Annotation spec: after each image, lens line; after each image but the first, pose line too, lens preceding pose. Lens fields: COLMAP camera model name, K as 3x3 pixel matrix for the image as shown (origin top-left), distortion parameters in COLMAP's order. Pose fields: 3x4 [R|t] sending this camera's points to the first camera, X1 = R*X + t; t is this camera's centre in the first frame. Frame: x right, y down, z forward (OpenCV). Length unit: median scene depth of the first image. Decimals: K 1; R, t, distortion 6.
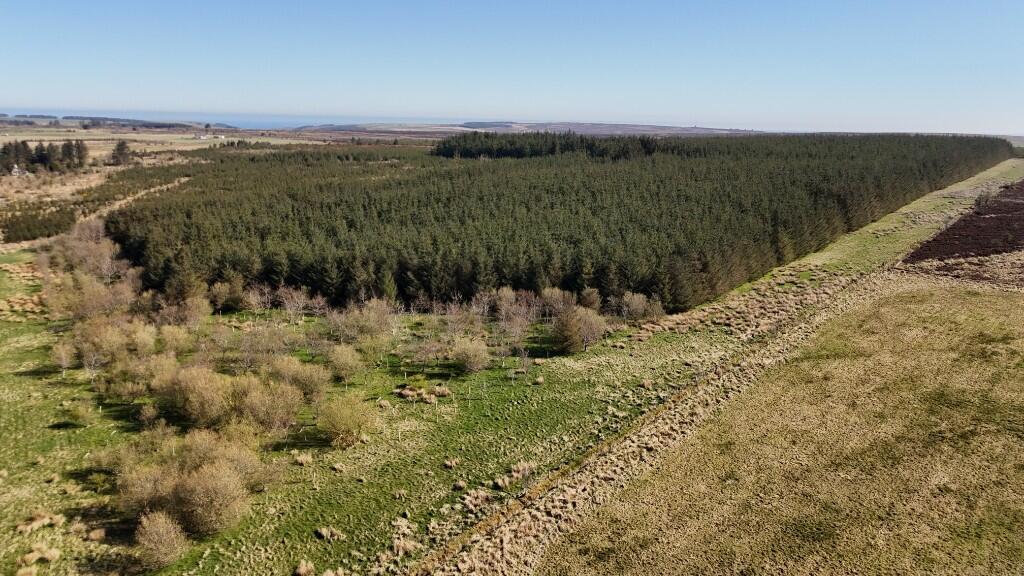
lens RADIAL K [[746.7, 0, 511.3], [0, 746.7, 288.0], [0, 0, 1]] dist [0.071460, -0.062764]
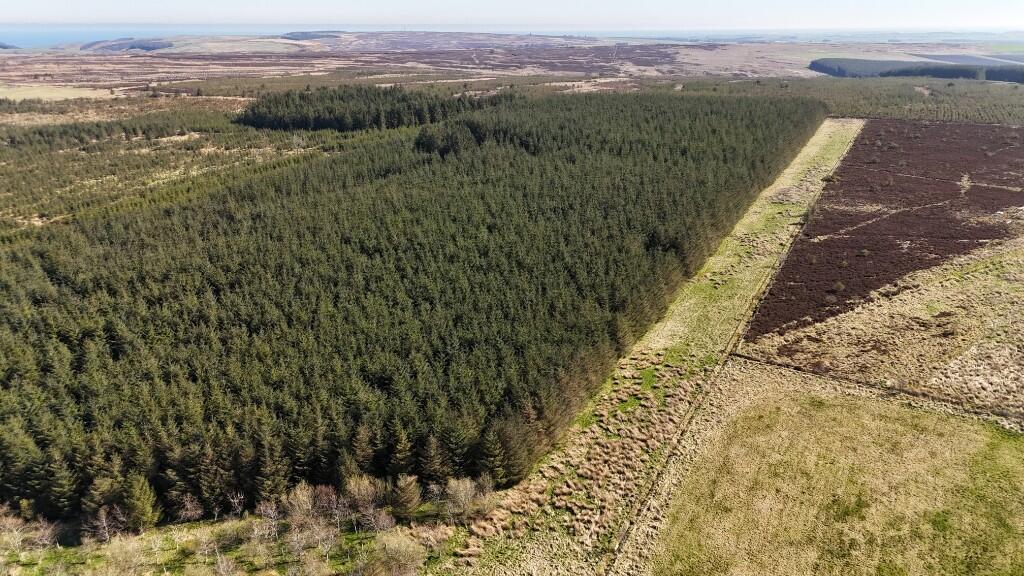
lens RADIAL K [[746.7, 0, 512.4], [0, 746.7, 278.3], [0, 0, 1]] dist [0.071460, -0.062764]
pose [[0.977404, -0.088486, 0.191968, 0.073920], [0.066570, 0.990808, 0.117763, -0.276762], [-0.200624, -0.102322, 0.974310, 0.182402]]
